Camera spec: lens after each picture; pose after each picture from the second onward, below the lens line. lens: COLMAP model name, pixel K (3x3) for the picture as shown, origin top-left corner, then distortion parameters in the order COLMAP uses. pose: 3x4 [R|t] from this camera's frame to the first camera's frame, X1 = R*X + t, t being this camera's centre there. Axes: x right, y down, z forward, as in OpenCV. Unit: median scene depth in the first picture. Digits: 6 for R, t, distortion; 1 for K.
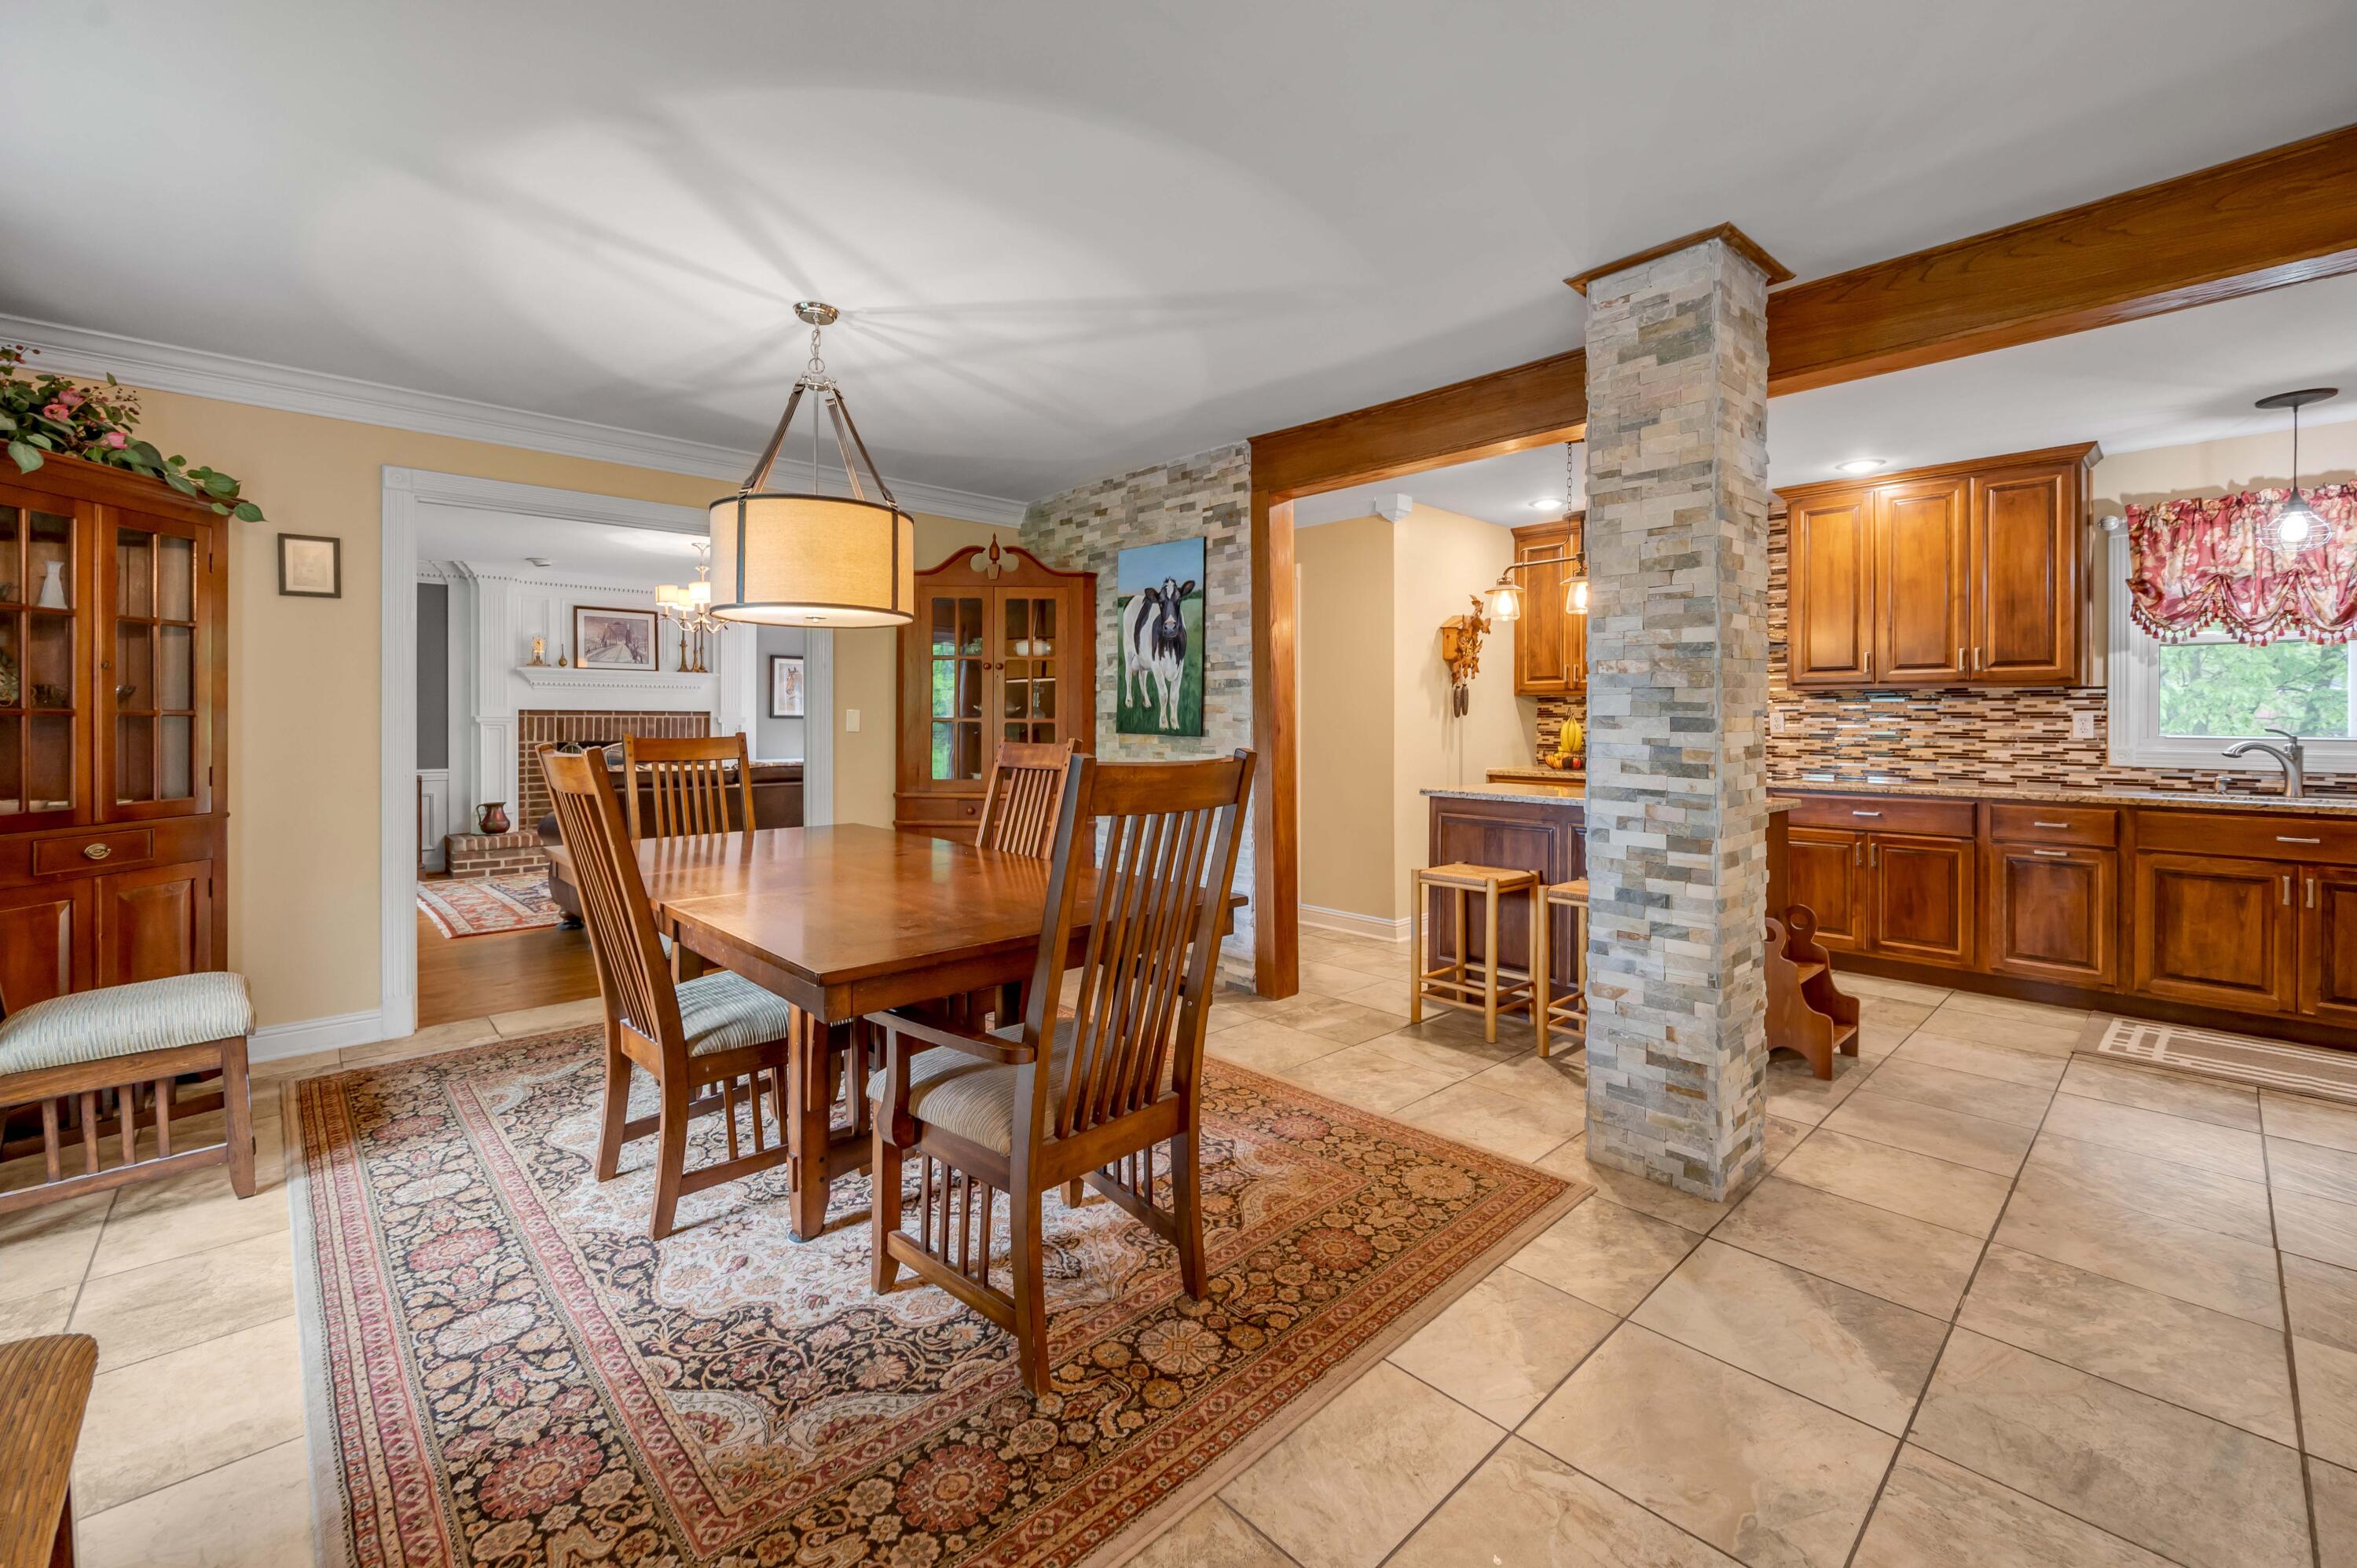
lens RADIAL K [[973.4, 0, 1187.5], [0, 973.4, 722.0], [0, 0, 1]] dist [-0.000491, 0.000223]
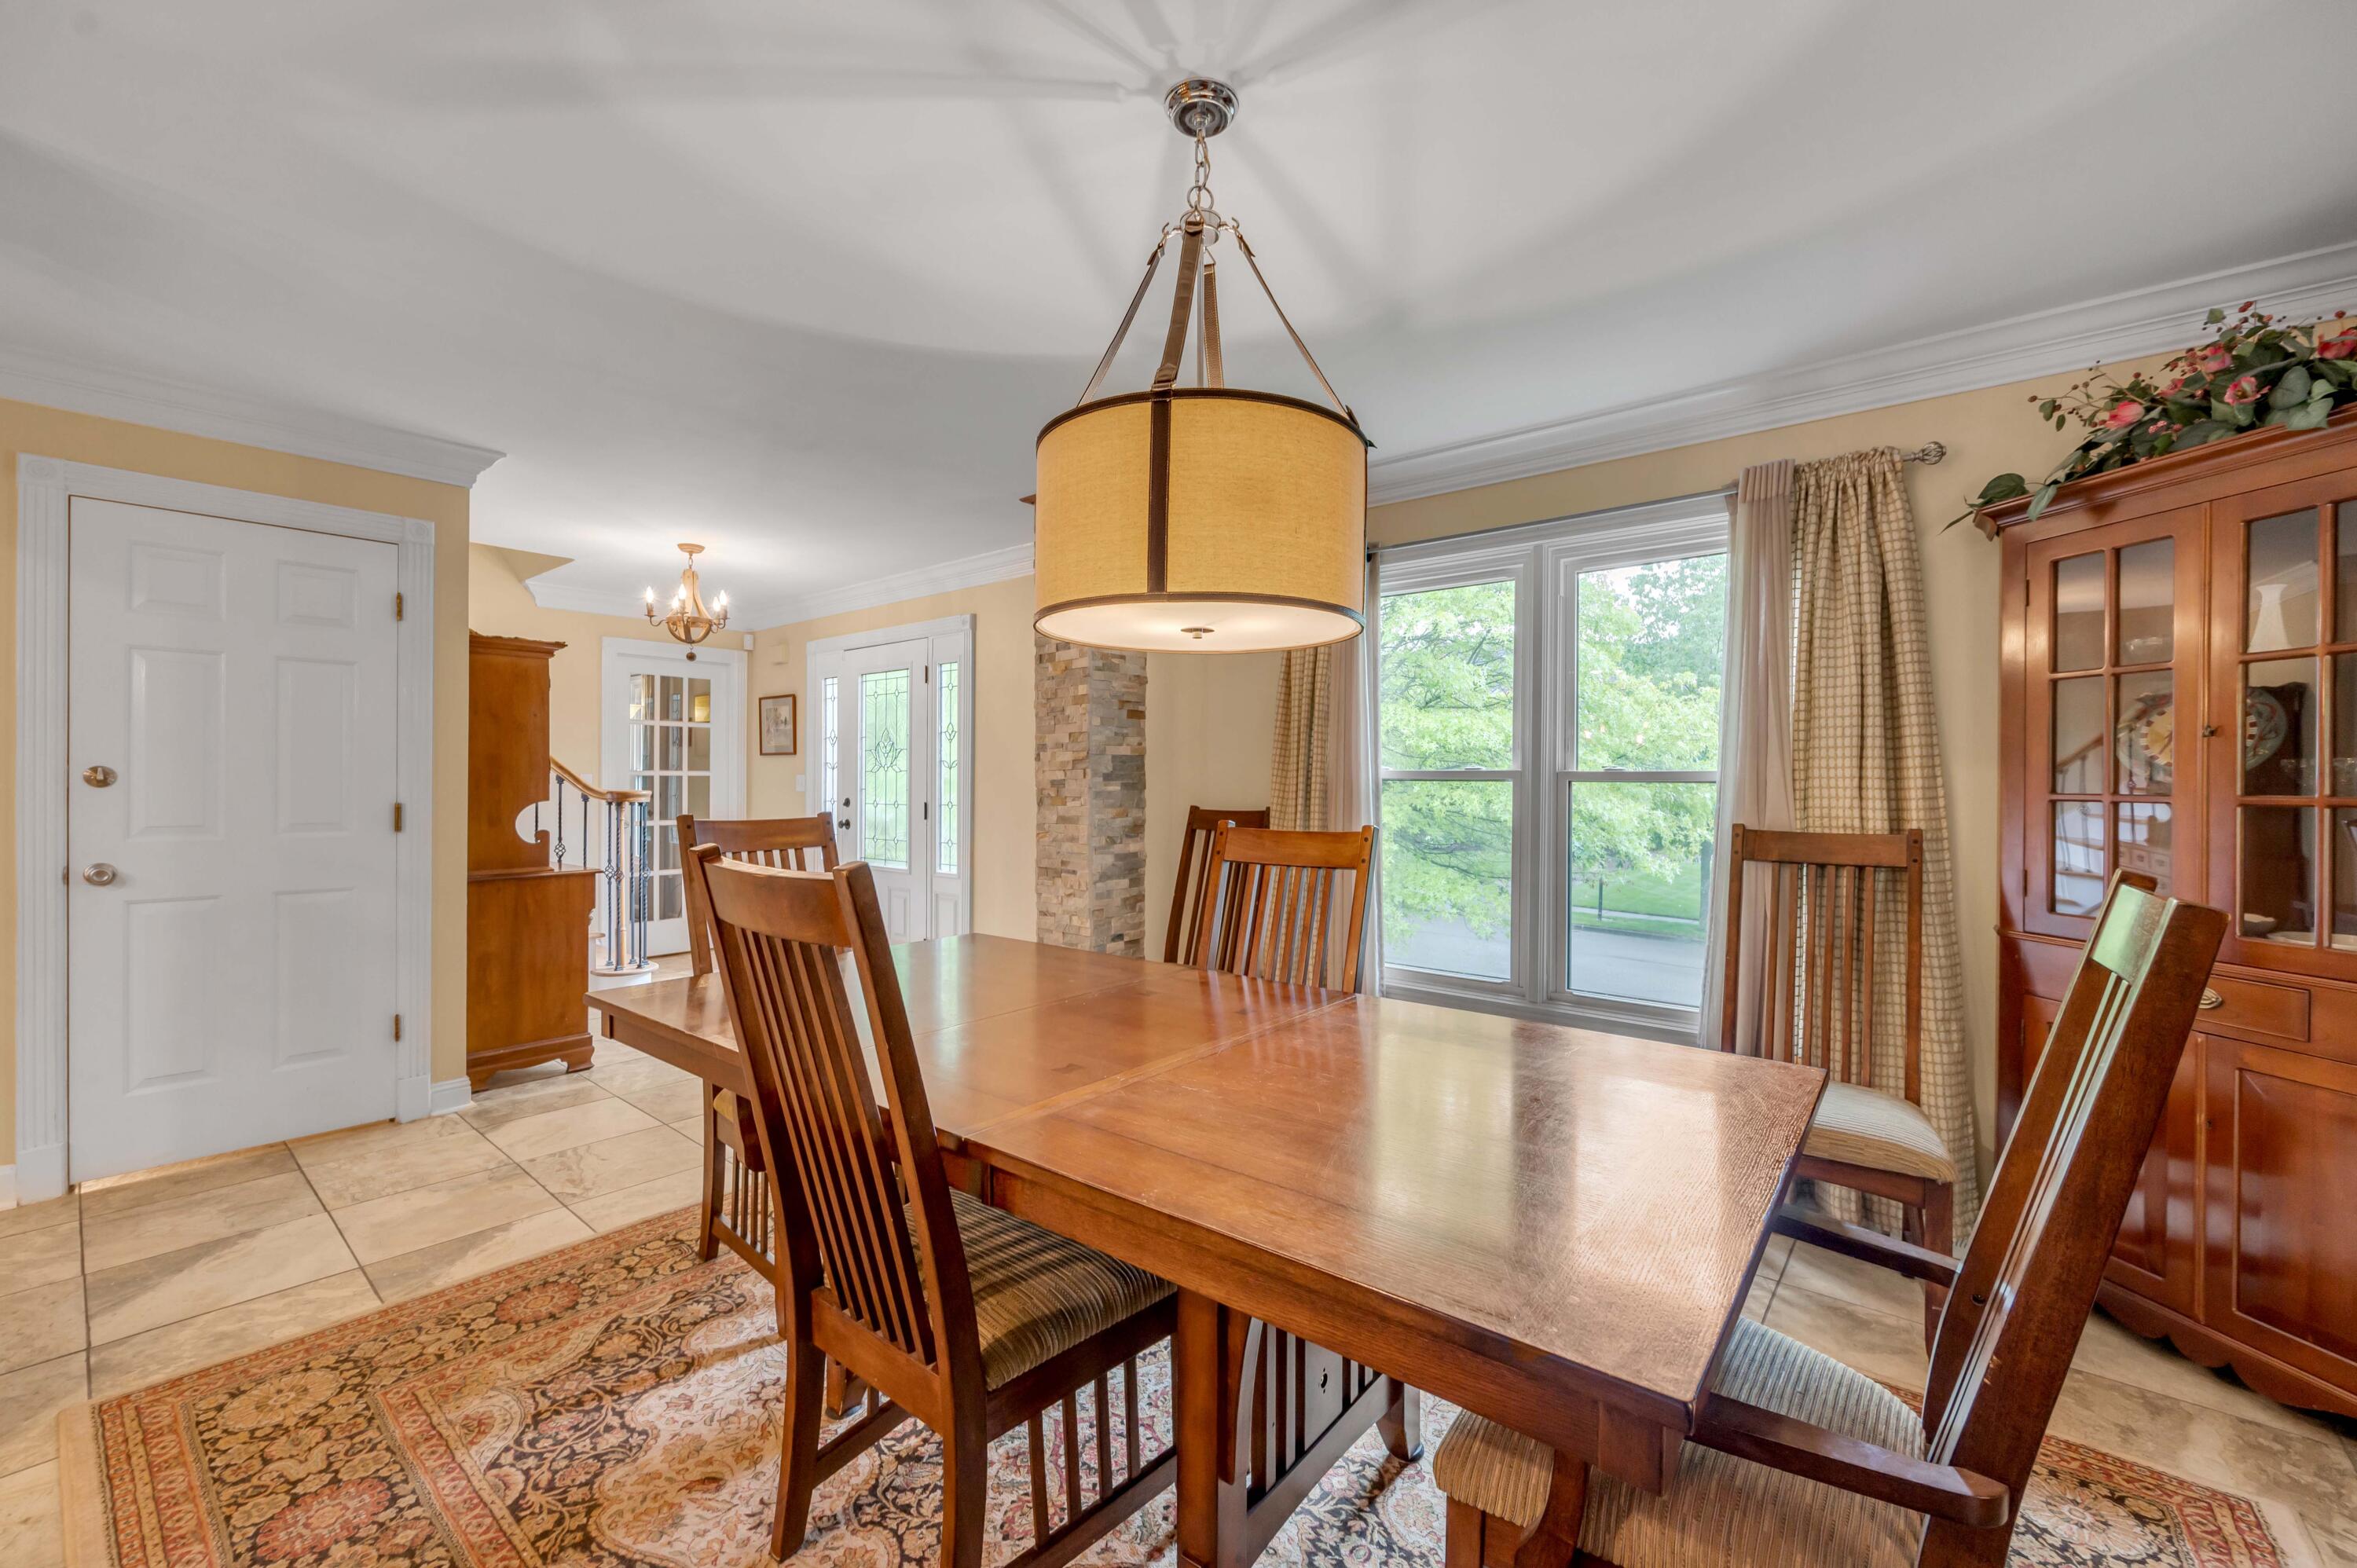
lens RADIAL K [[946.5, 0, 1173.8], [0, 946.5, 782.7], [0, 0, 1]] dist [-0.001694, -0.000176]
pose [[-0.993420, -0.009057, -0.114169, -0.208717], [-0.009923, 0.999926, 0.007021, -0.012995], [0.114097, 0.008108, -0.993437, 1.087312]]
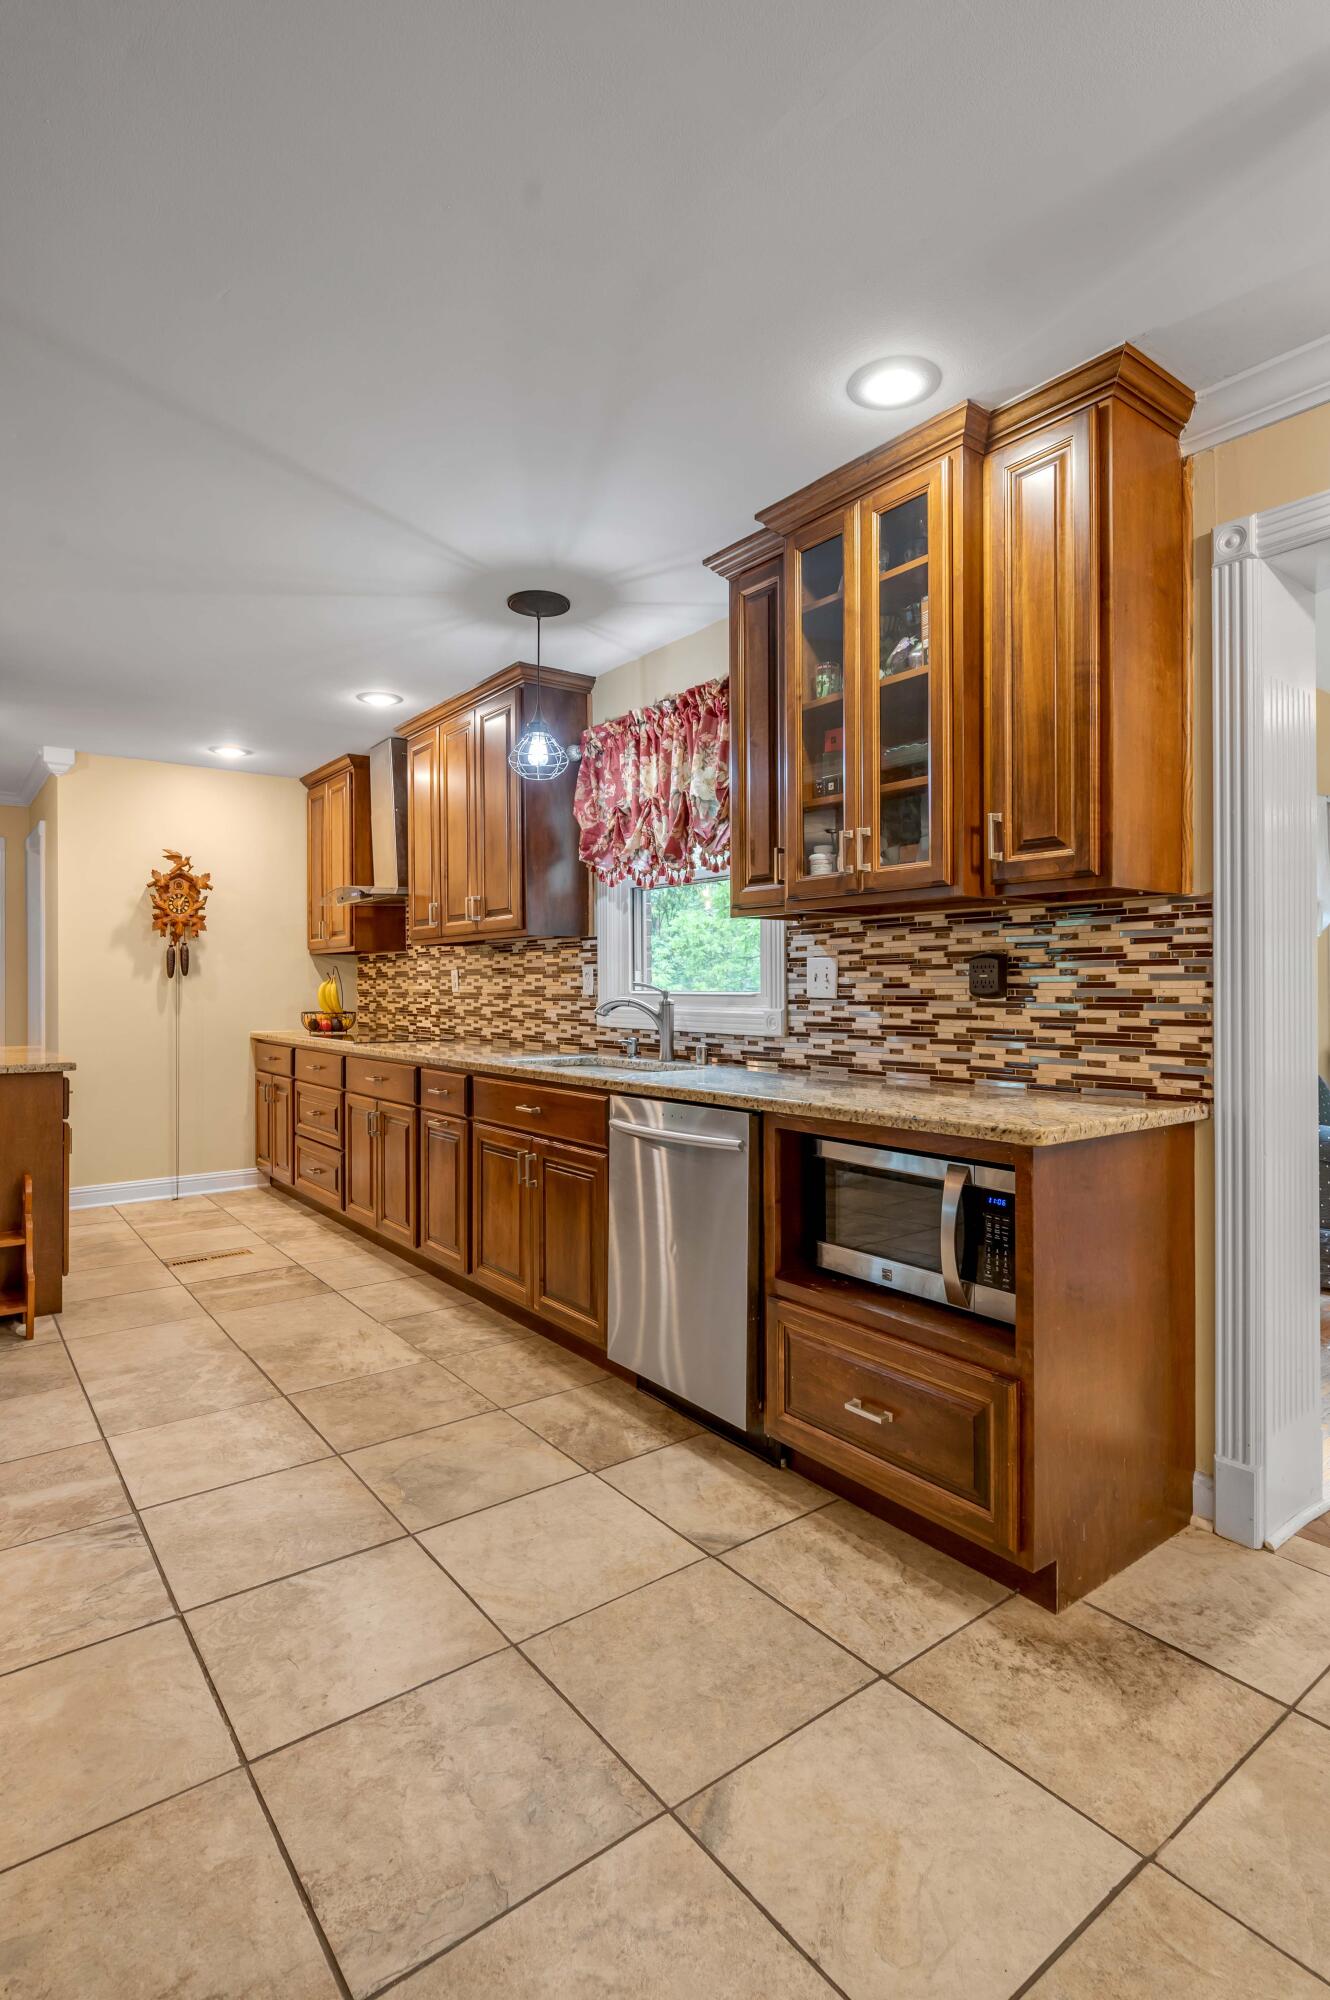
lens RADIAL K [[1000.9, 0, 666.1], [0, 1000.9, 986.2], [0, 0, 1]] dist [-0.002490, -0.000280]
pose [[0.993672, -0.005330, -0.112198, 1.166728], [0.004871, 0.999979, -0.004361, 0.013723], [0.112219, 0.003786, 0.993676, 0.101712]]
